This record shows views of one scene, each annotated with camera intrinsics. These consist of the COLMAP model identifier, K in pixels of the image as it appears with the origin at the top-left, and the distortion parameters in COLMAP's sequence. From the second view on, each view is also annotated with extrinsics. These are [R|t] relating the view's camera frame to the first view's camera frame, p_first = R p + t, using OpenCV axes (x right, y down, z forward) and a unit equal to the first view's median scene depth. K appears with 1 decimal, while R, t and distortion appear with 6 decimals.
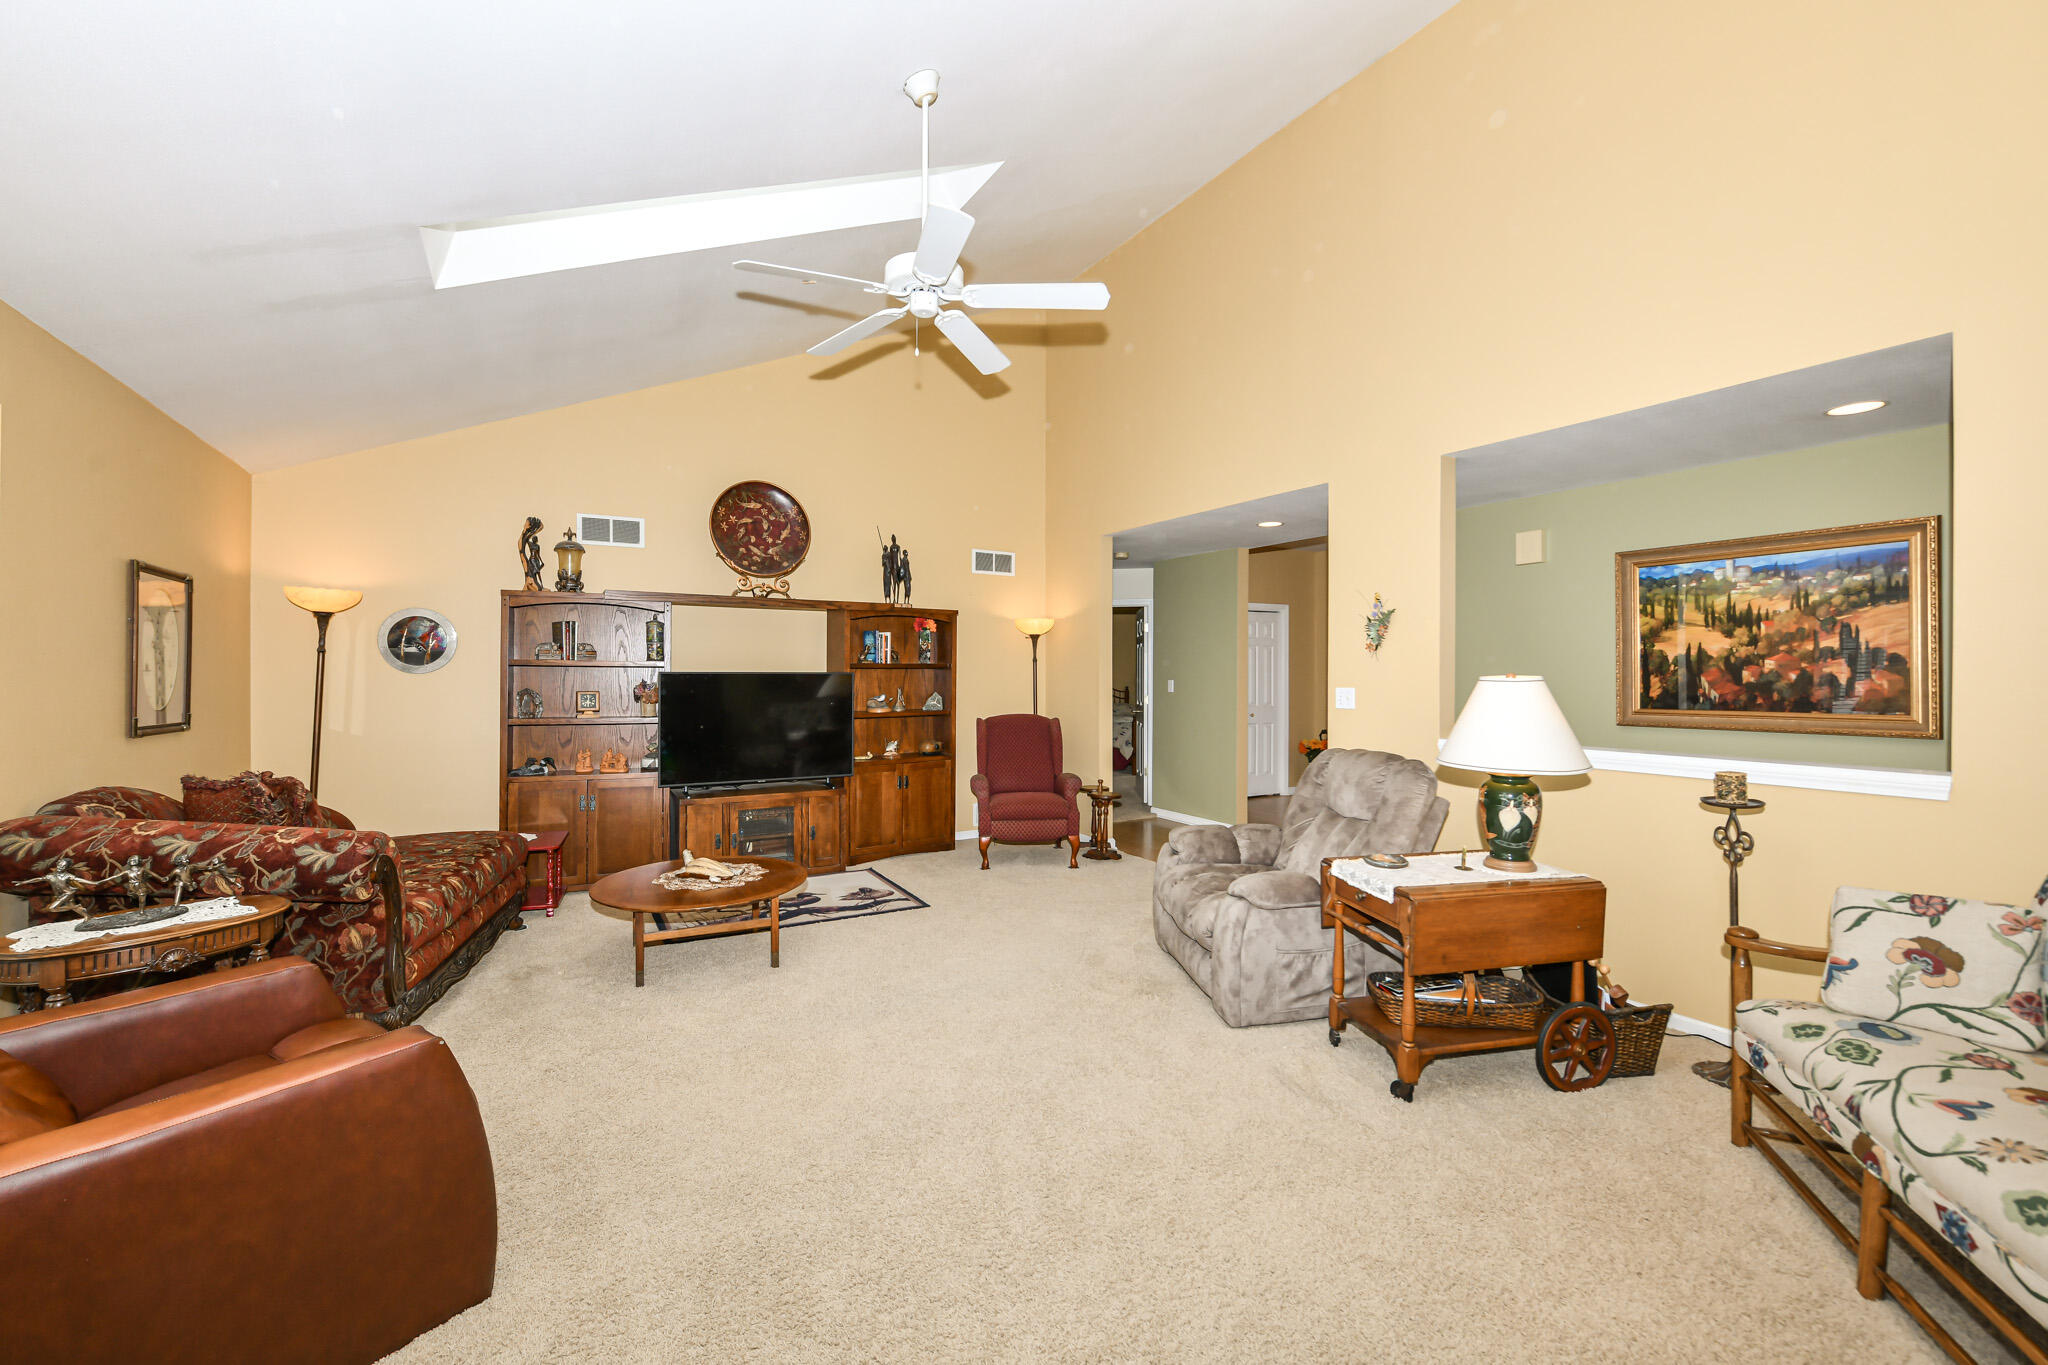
lens RADIAL K [[816.8, 0, 1012.3], [0, 816.8, 671.7], [0, 0, 1]] dist [0.000508, 0.000188]
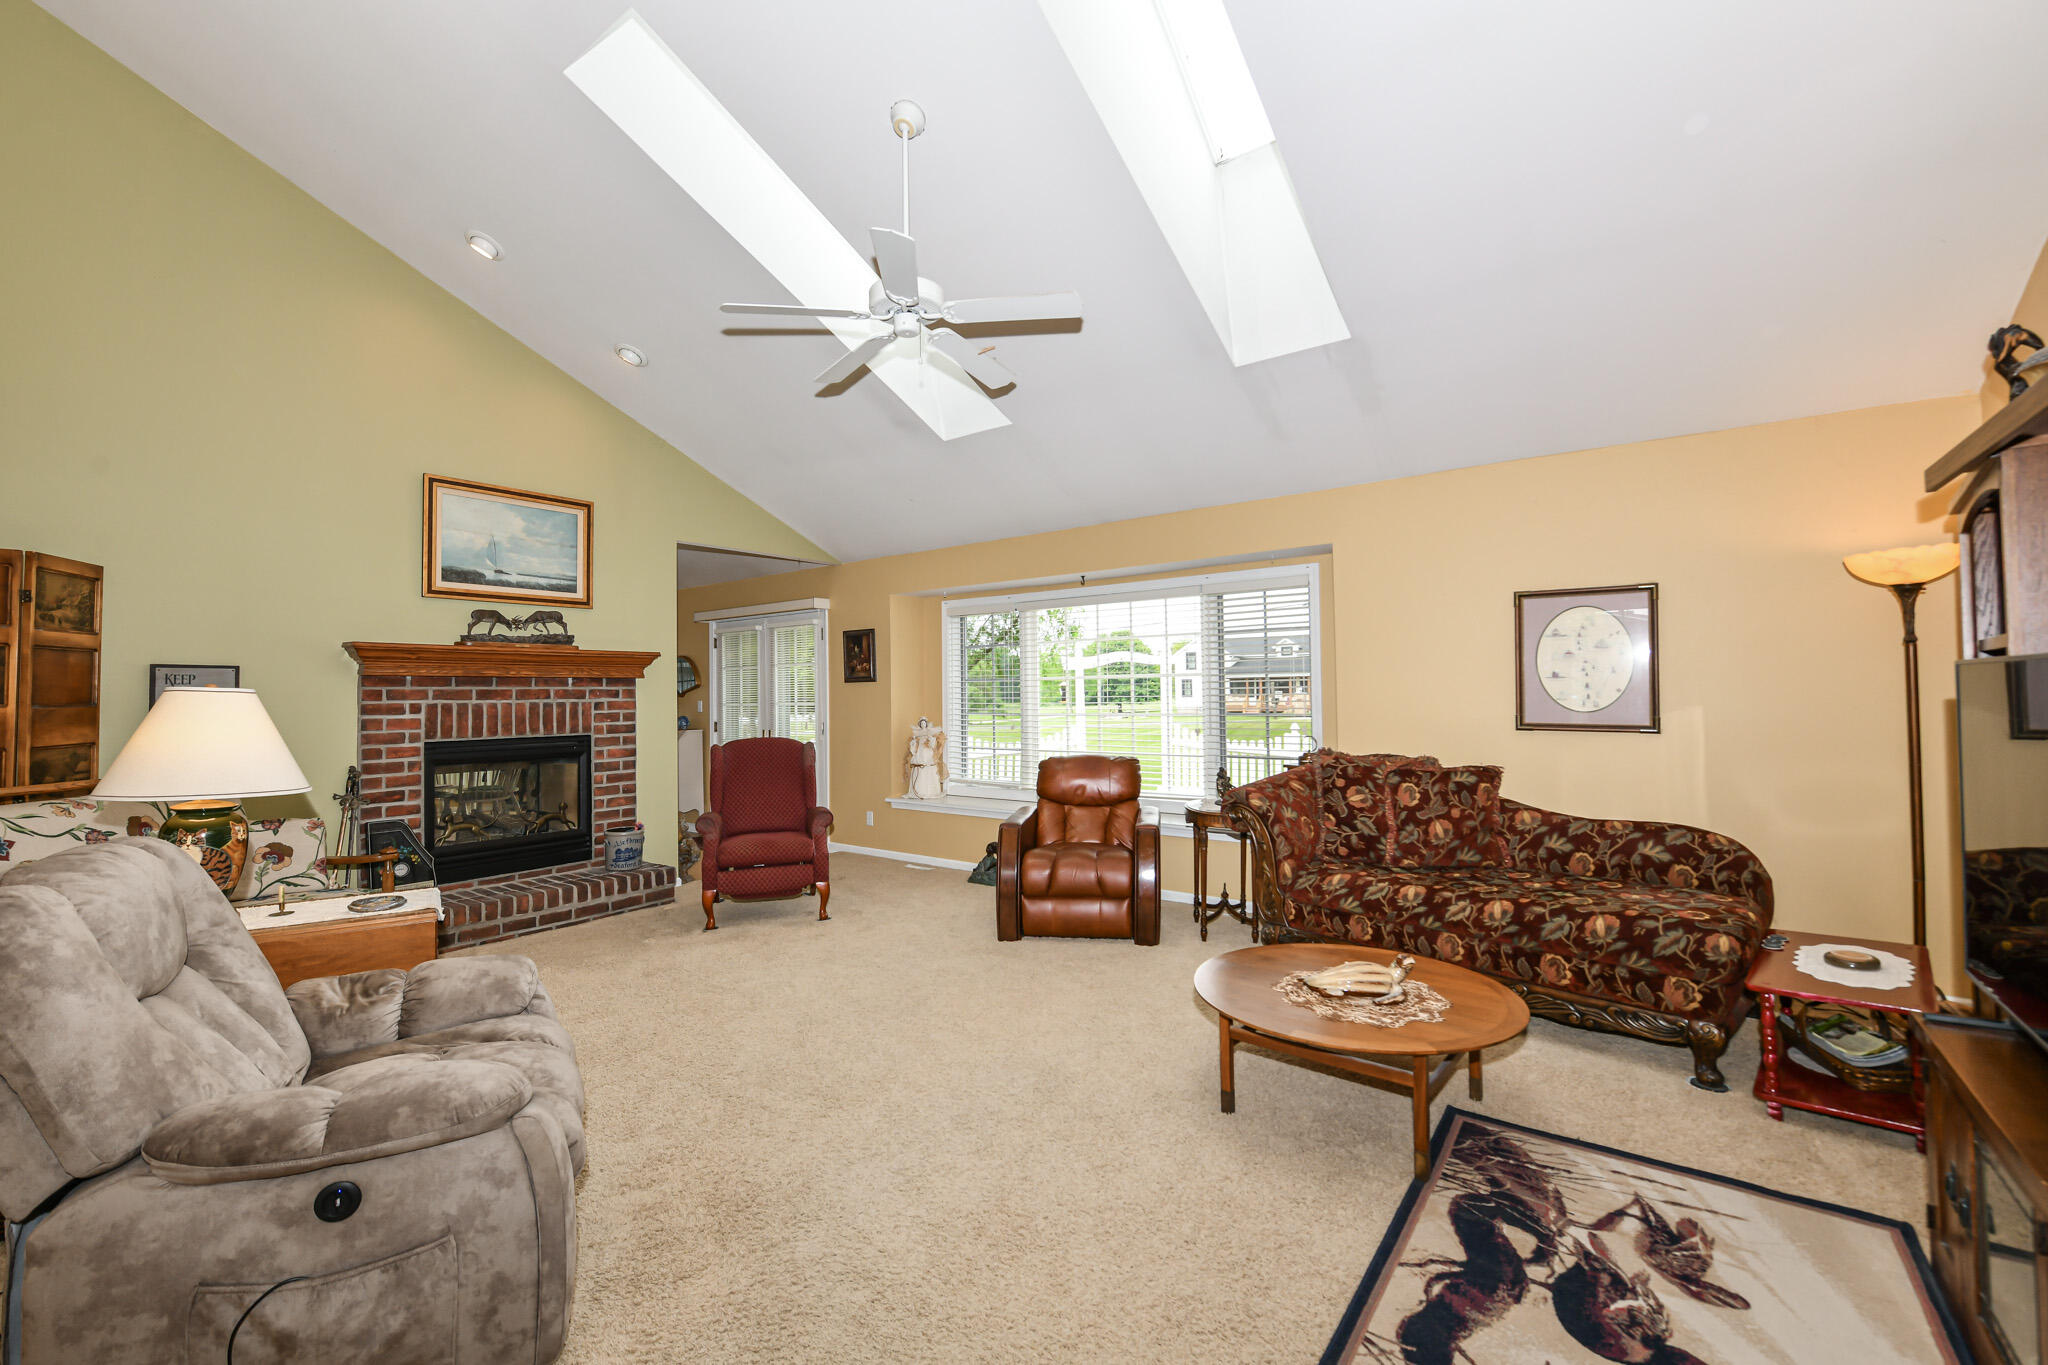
lens RADIAL K [[834.7, 0, 1013.3], [0, 834.7, 676.5], [0, 0, 1]] dist [-0.008311, -0.000173]
pose [[-0.919830, -0.000355, -0.392317, 0.109982], [0.009808, 0.999666, -0.023902, 0.012928], [0.392195, -0.025833, -0.919519, 1.219842]]
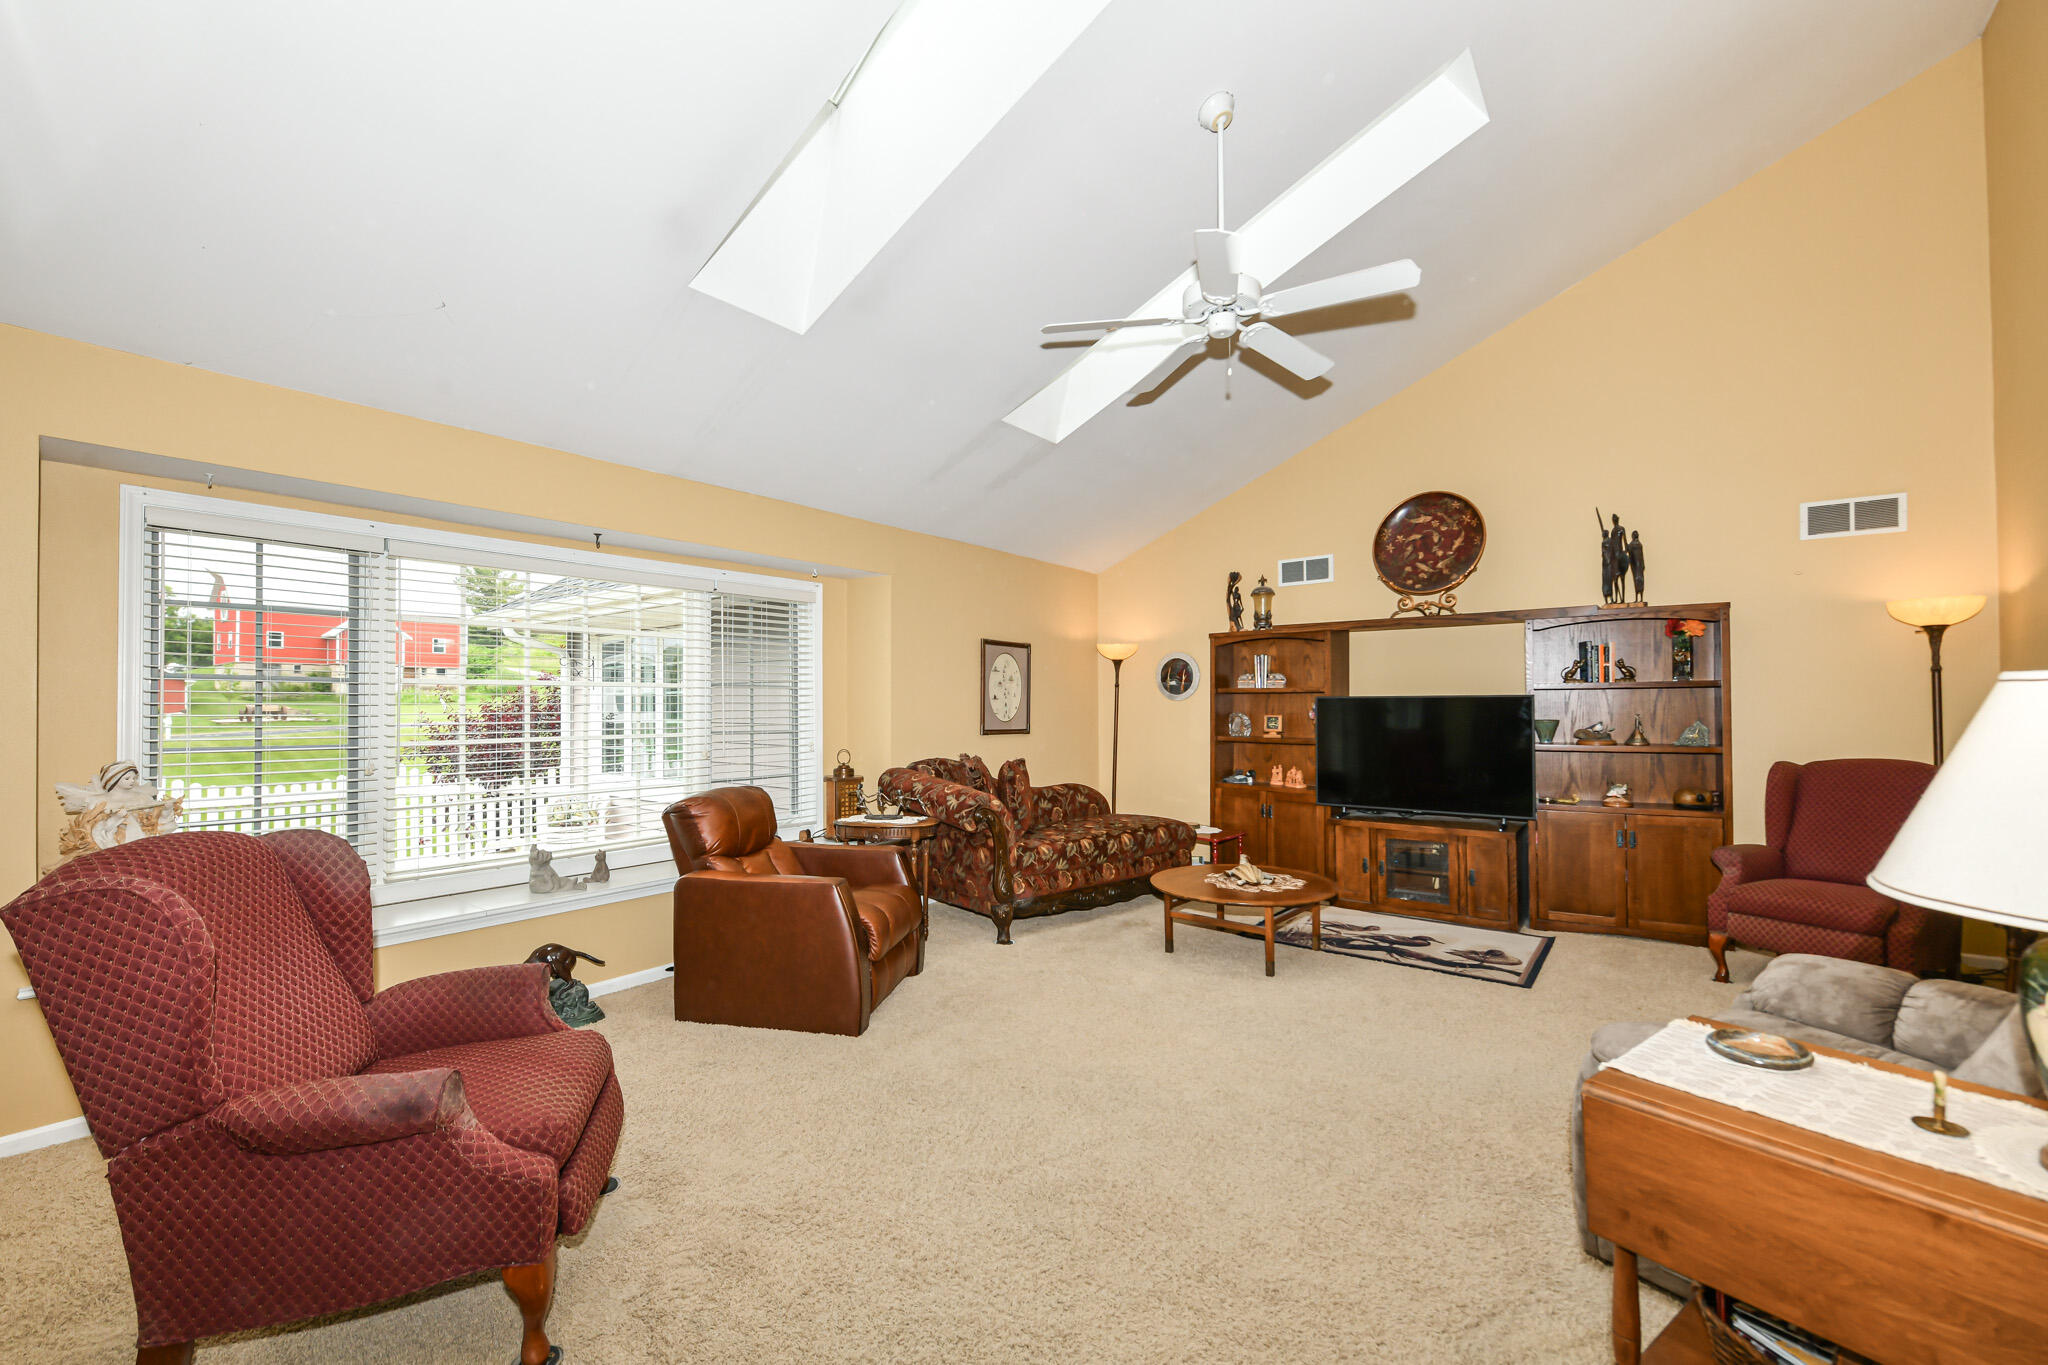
lens RADIAL K [[834.2, 0, 1016.1], [0, 834.2, 693.1], [0, 0, 1]] dist [-0.001373, -0.000093]
pose [[0.379413, -0.018241, -0.925048, 0.449316], [0.005930, 0.999833, -0.017284, 0.012394], [0.925208, 0.001073, 0.379458, 0.228004]]
